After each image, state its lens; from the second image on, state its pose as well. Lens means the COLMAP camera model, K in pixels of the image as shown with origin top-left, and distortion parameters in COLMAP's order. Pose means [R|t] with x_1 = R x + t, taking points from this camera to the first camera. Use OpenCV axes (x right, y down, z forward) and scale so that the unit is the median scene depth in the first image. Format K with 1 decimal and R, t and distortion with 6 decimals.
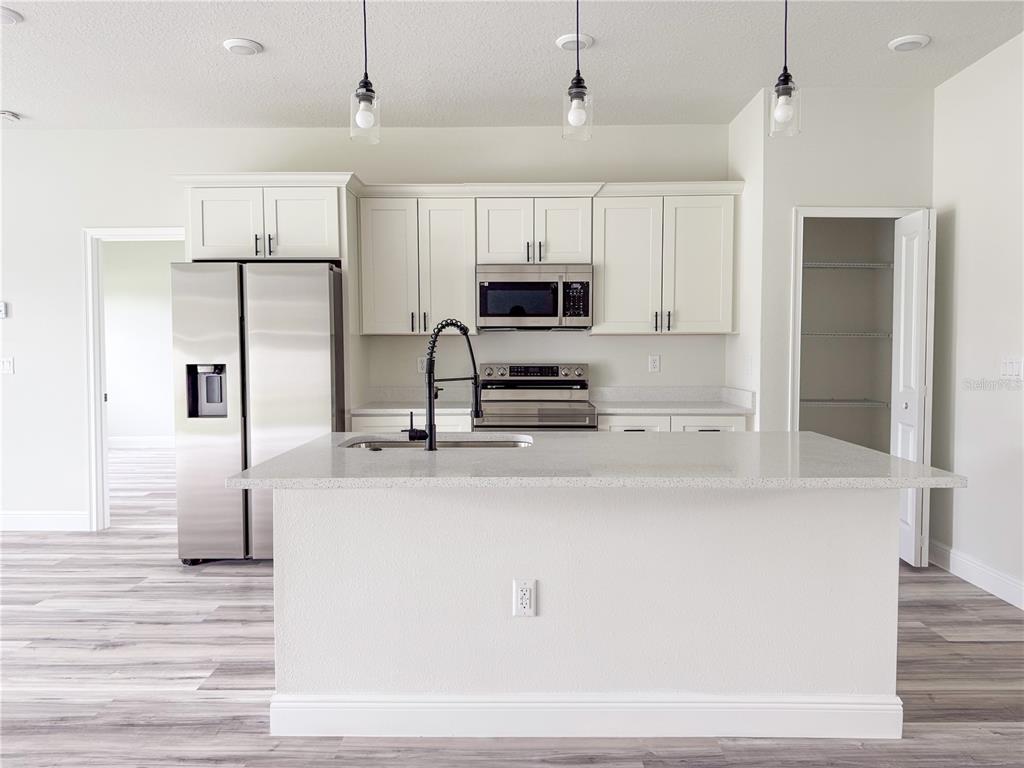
lens RADIAL K [[747.3, 0, 505.8], [0, 747.3, 377.6], [0, 0, 1]] dist [0.039302, -0.008270]
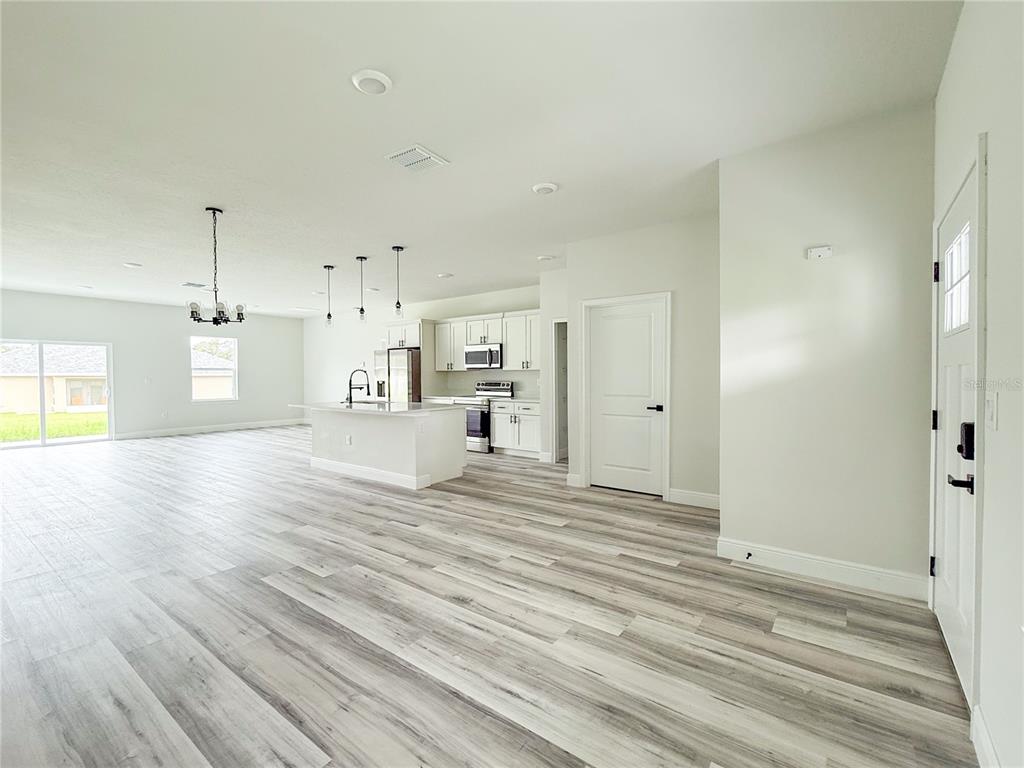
lens RADIAL K [[430.9, 0, 509.1], [0, 430.9, 378.3], [0, 0, 1]] dist [-0.002910, -0.000612]
pose [[0.814697, 0.003380, -0.579878, 1.030929], [-0.018471, 0.999627, -0.020123, -0.001692], [0.579593, 0.027105, 0.814455, -0.192702]]
